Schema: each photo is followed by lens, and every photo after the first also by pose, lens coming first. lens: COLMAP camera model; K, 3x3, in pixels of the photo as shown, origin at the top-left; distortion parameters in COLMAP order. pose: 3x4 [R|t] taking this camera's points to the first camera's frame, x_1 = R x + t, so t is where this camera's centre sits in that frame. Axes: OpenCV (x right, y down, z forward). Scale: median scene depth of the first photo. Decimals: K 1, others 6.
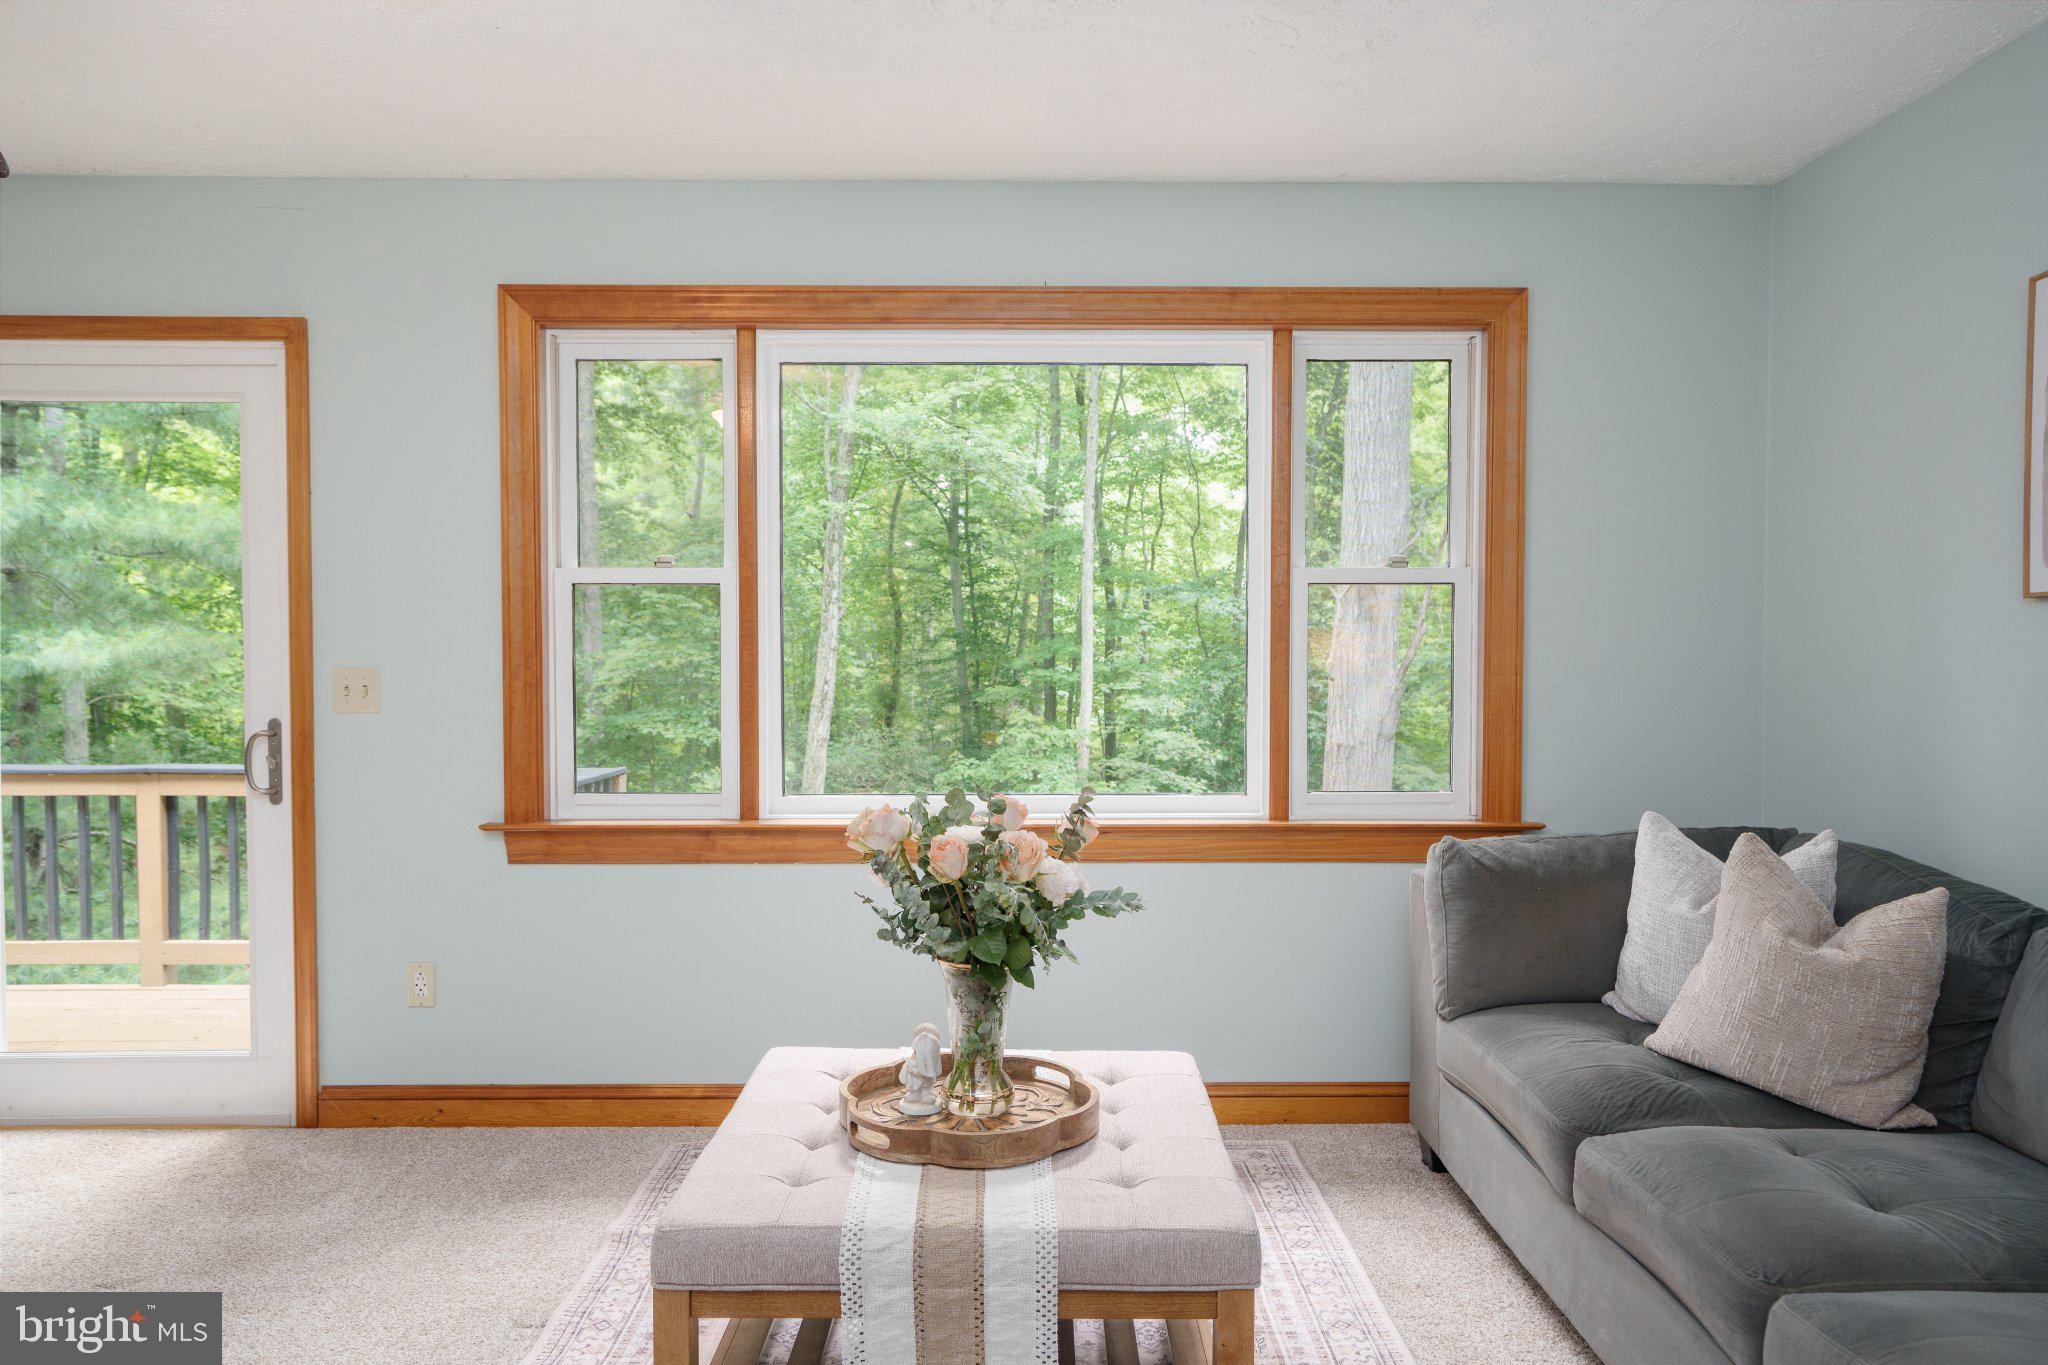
lens RADIAL K [[1463.8, 0, 1024.0], [0, 1463.8, 682.5], [0, 0, 1]] dist [0.000210, -0.000016]
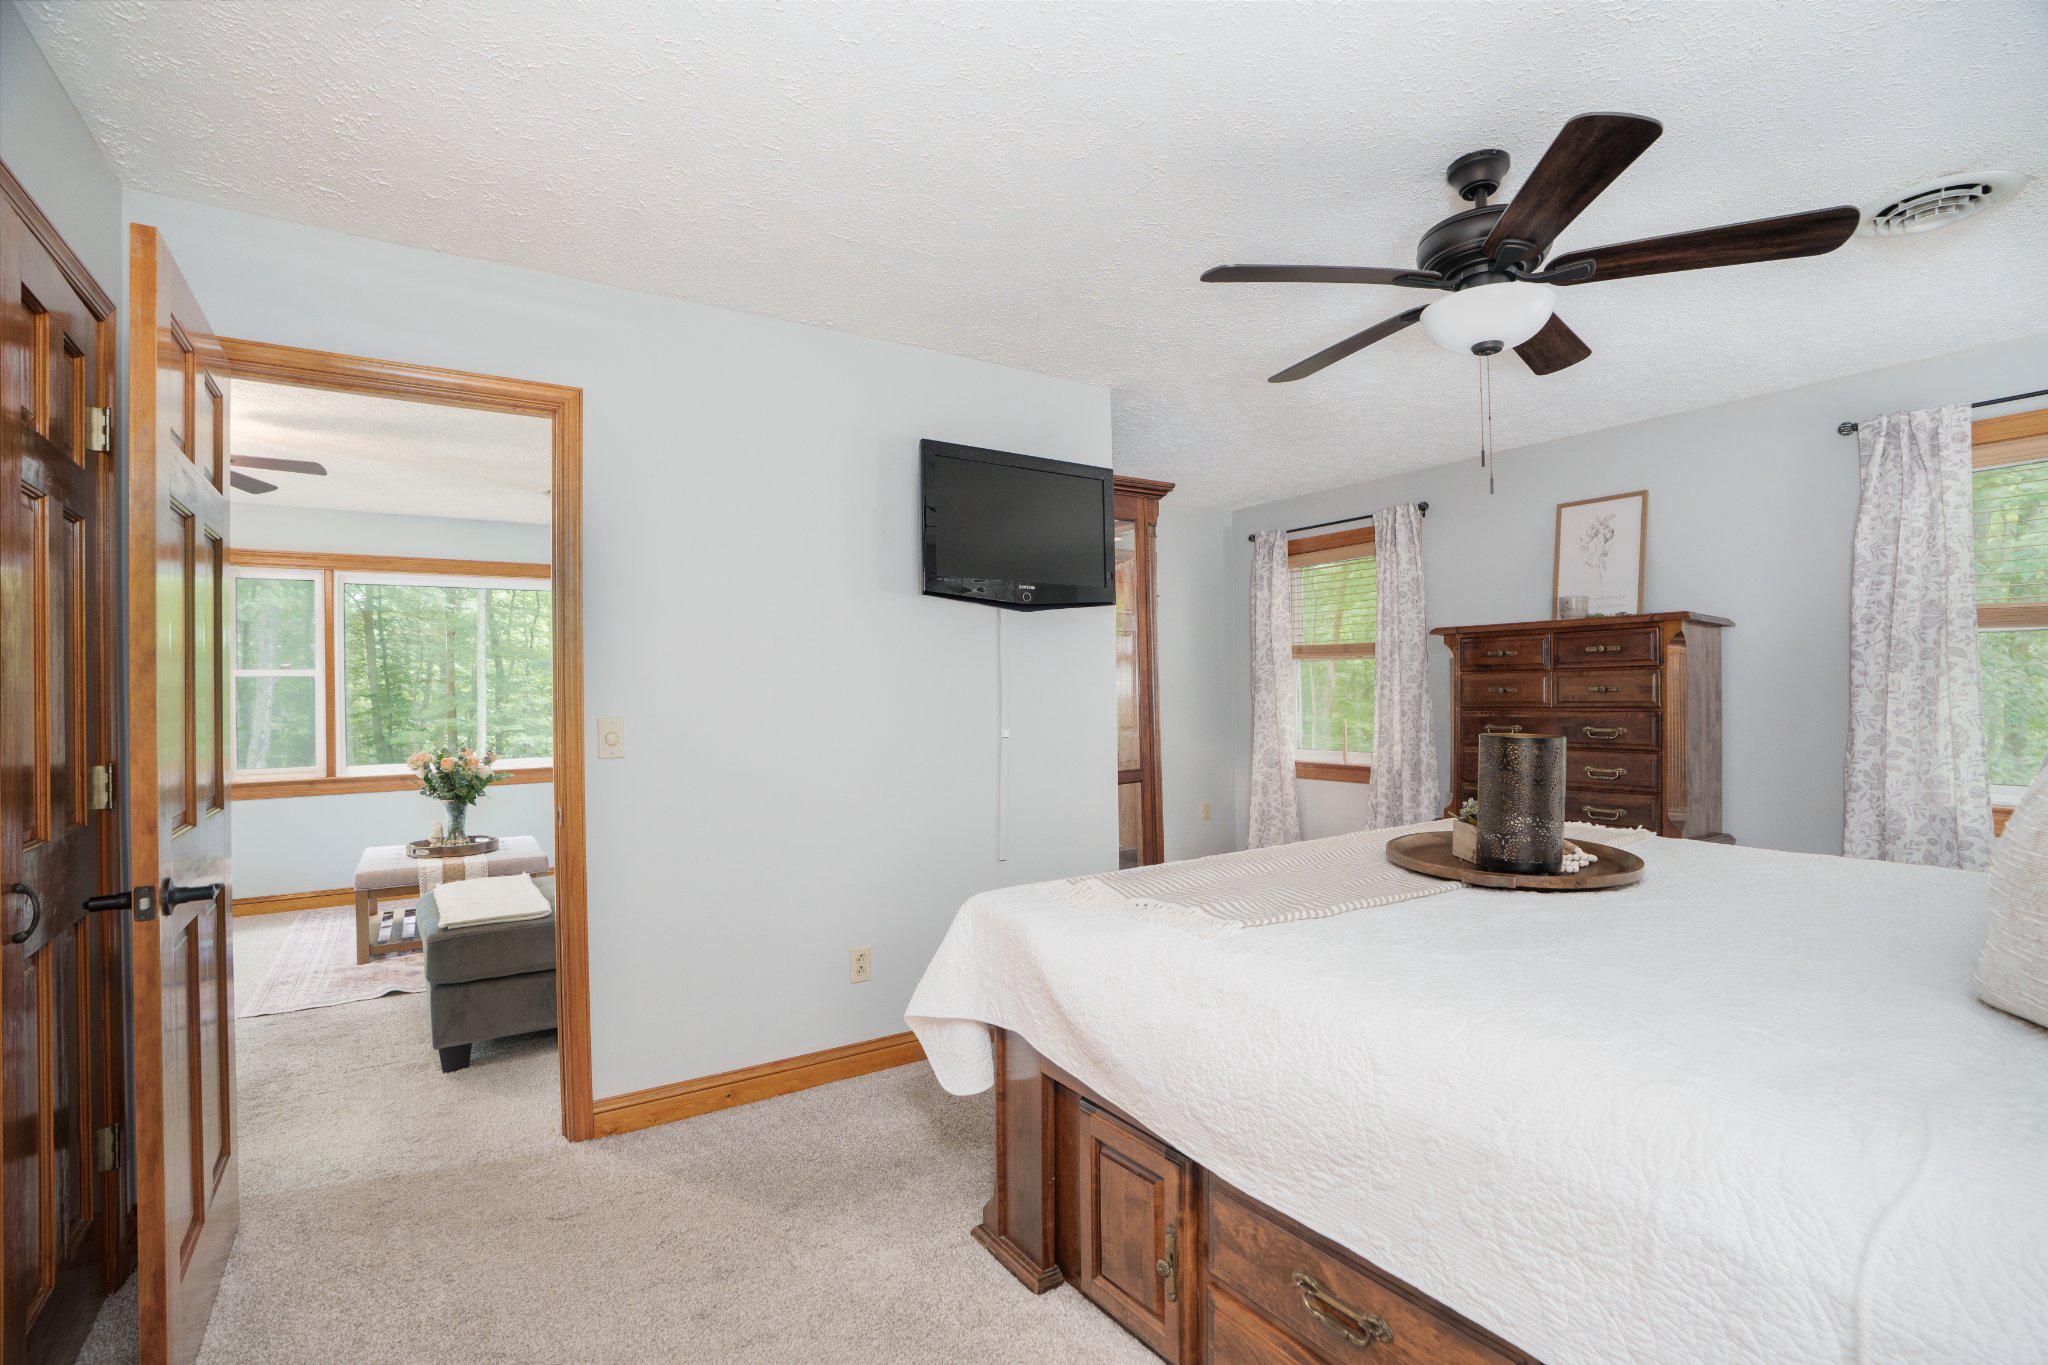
lens RADIAL K [[986.9, 0, 1024.0], [0, 986.9, 682.5], [0, 0, 1]] dist [-0.020052, 0.000284]
pose [[0.852561, -0.008896, 0.522551, -0.055099], [0.029709, 0.999063, -0.031463, 0.023921], [-0.521782, 0.042348, 0.852027, -0.912017]]
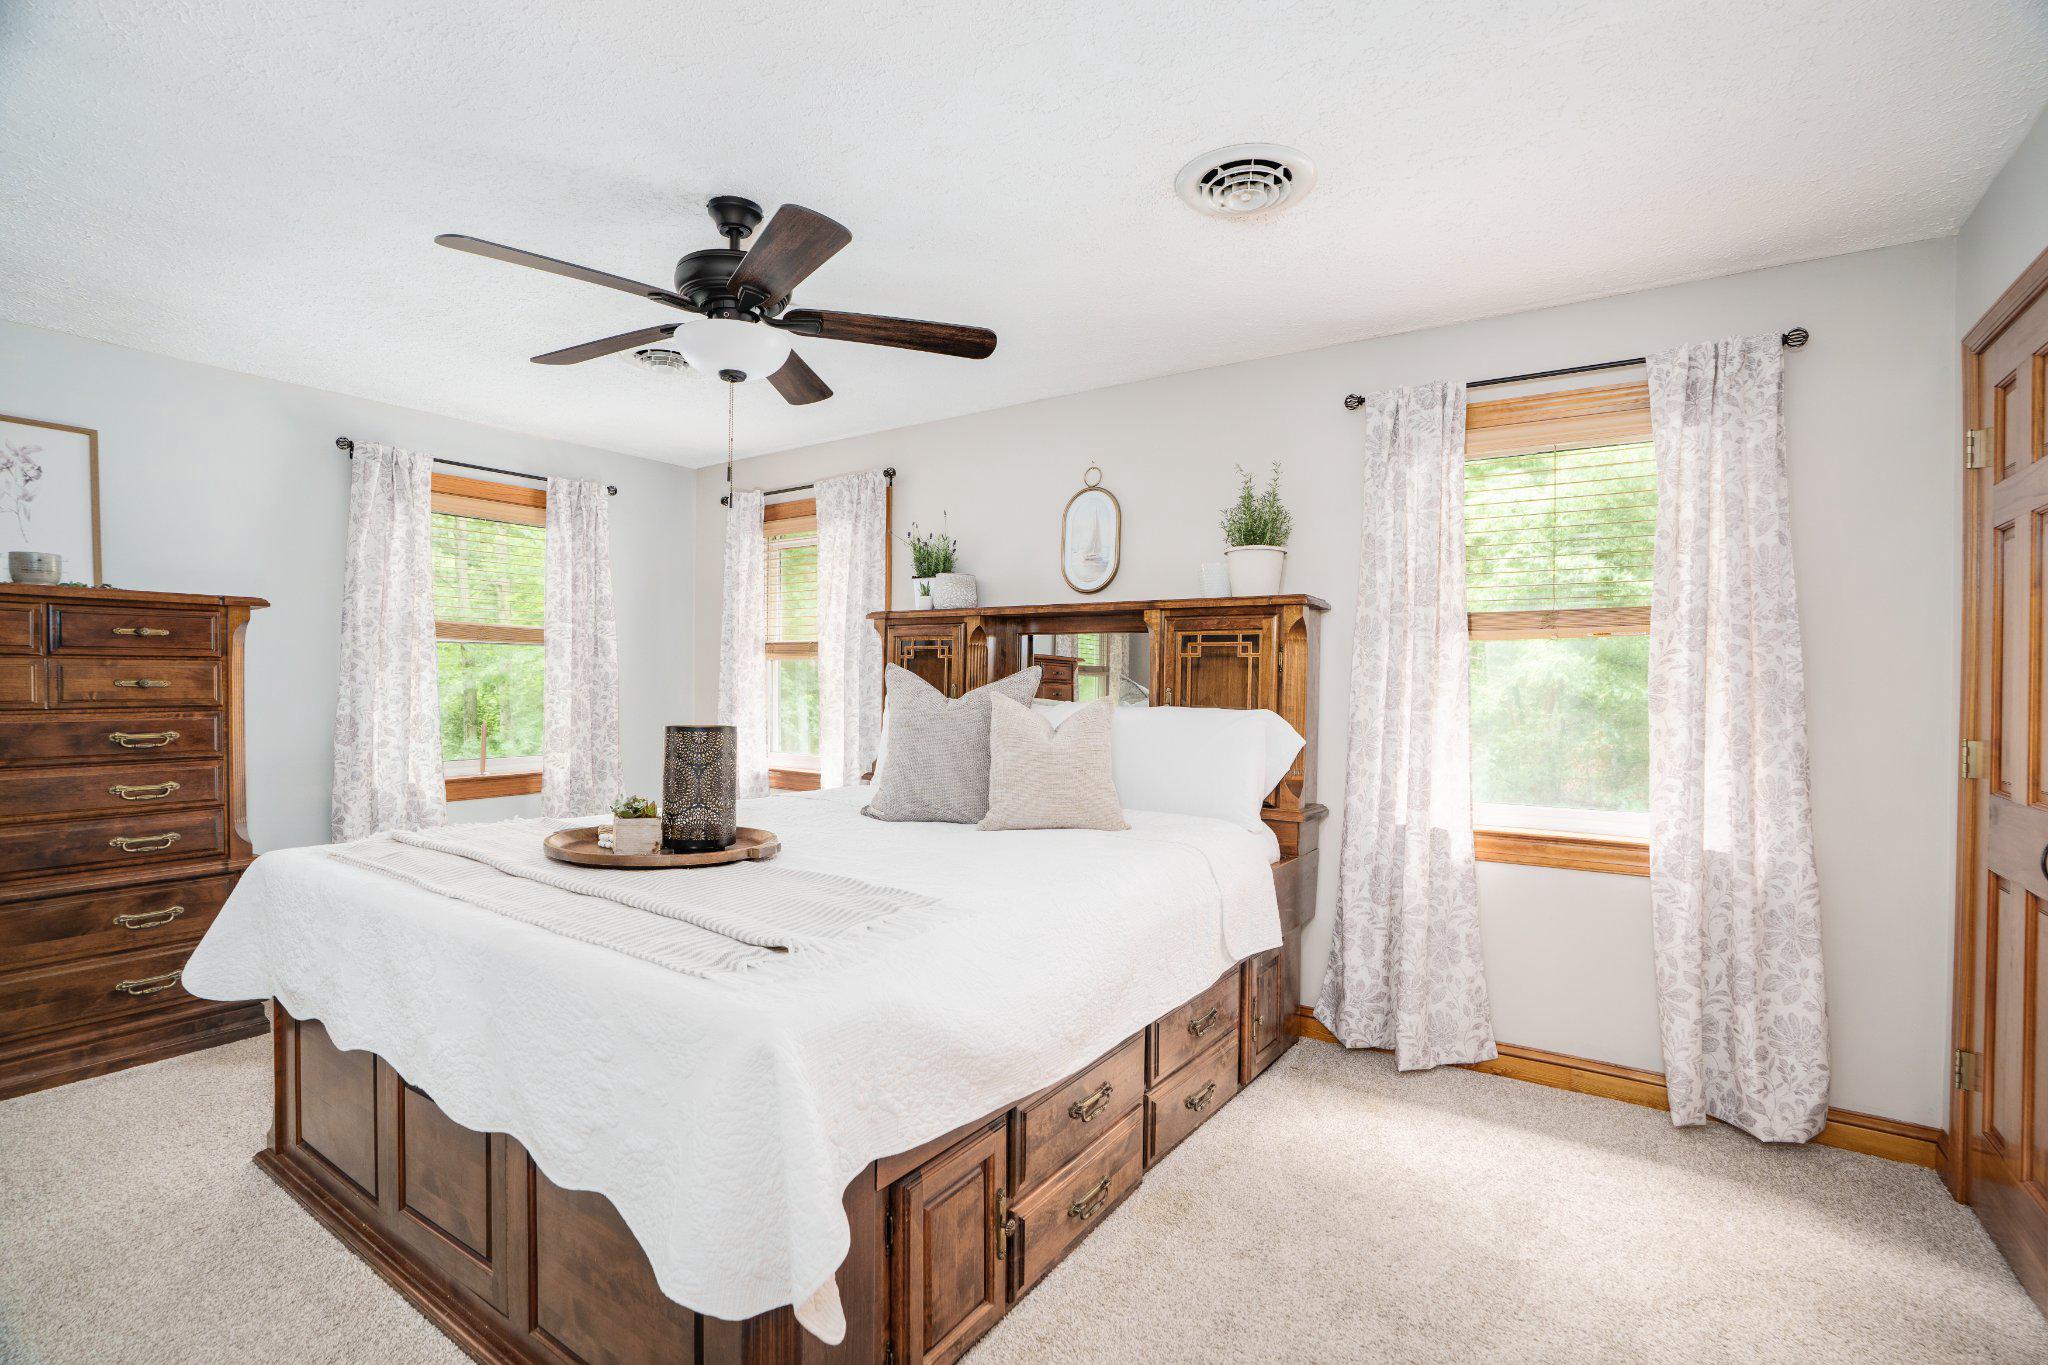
lens RADIAL K [[986.9, 0, 1024.0], [0, 986.9, 682.5], [0, 0, 1]] dist [-0.020052, 0.000284]
pose [[-0.807237, -0.008806, 0.590162, -0.052163], [0.008296, 0.999621, 0.026263, -0.054832], [-0.590169, 0.026097, -0.806858, 1.707796]]
